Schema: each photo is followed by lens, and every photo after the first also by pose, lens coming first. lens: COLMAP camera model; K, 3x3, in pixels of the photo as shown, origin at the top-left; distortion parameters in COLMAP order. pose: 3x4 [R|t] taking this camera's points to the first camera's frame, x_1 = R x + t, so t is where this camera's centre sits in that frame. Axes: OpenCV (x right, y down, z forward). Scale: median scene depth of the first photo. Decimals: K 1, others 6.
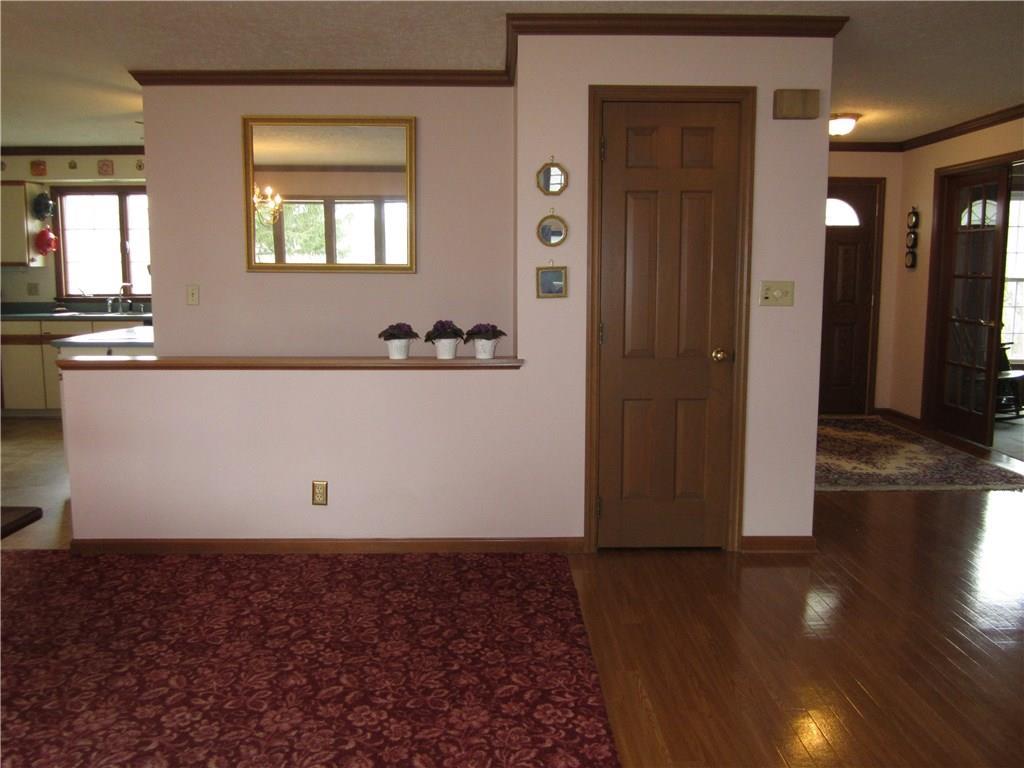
lens RADIAL K [[847.6, 0, 512.0], [0, 847.6, 384.0], [0, 0, 1]] dist [-0.043838, 0.018037]
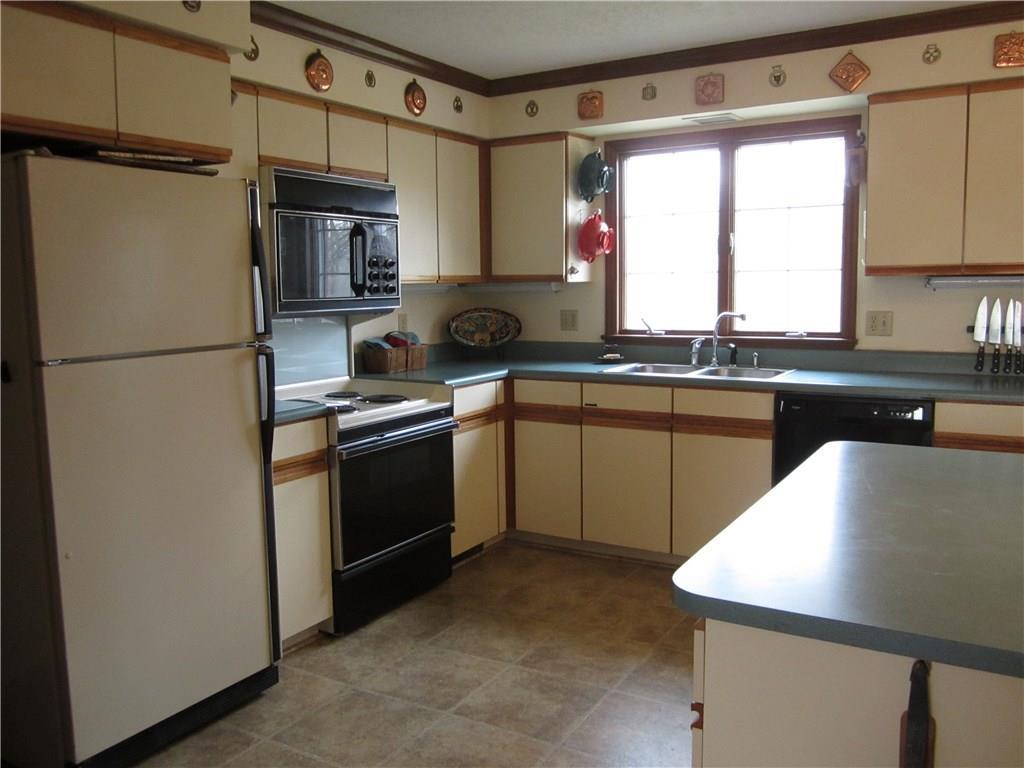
lens RADIAL K [[847.6, 0, 512.0], [0, 847.6, 384.0], [0, 0, 1]] dist [-0.043838, 0.018037]
pose [[0.848654, 0.047043, -0.526852, -0.298041], [-0.051855, 0.998639, 0.005641, -0.071626], [0.526400, 0.022533, 0.849939, 0.485503]]
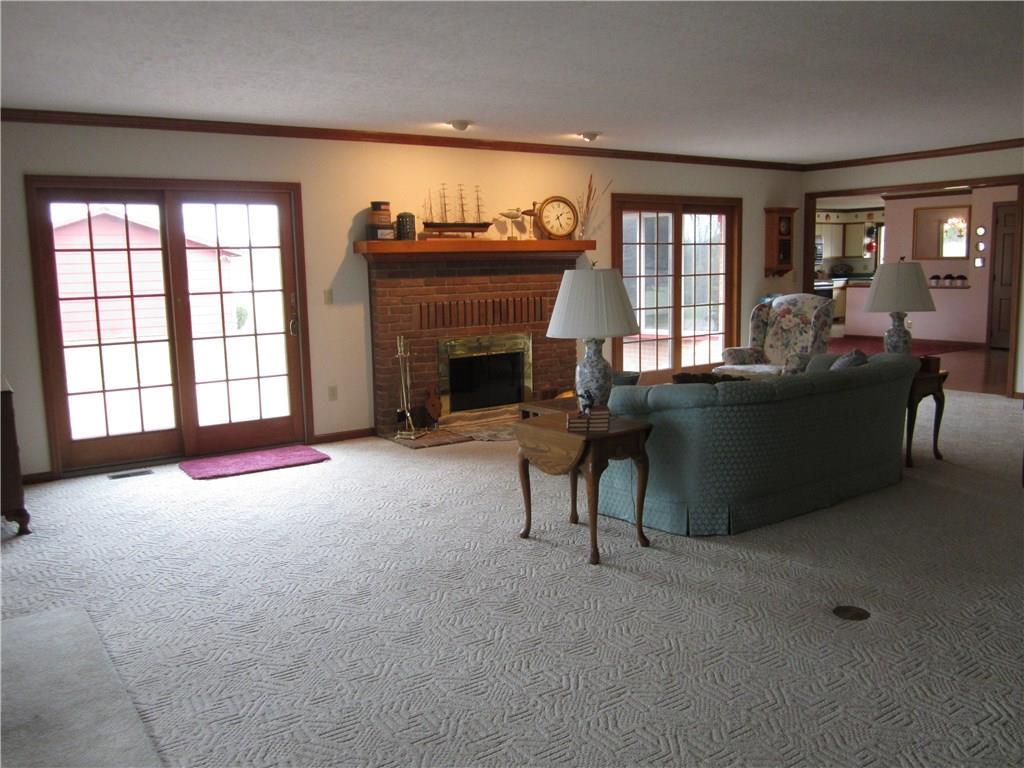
lens RADIAL K [[847.6, 0, 512.0], [0, 847.6, 384.0], [0, 0, 1]] dist [-0.043838, 0.018037]
pose [[0.549139, 0.100749, -0.829636, 0.881954], [-0.084550, 0.994311, 0.064783, 0.144289], [0.831443, 0.034570, 0.554533, -1.129101]]
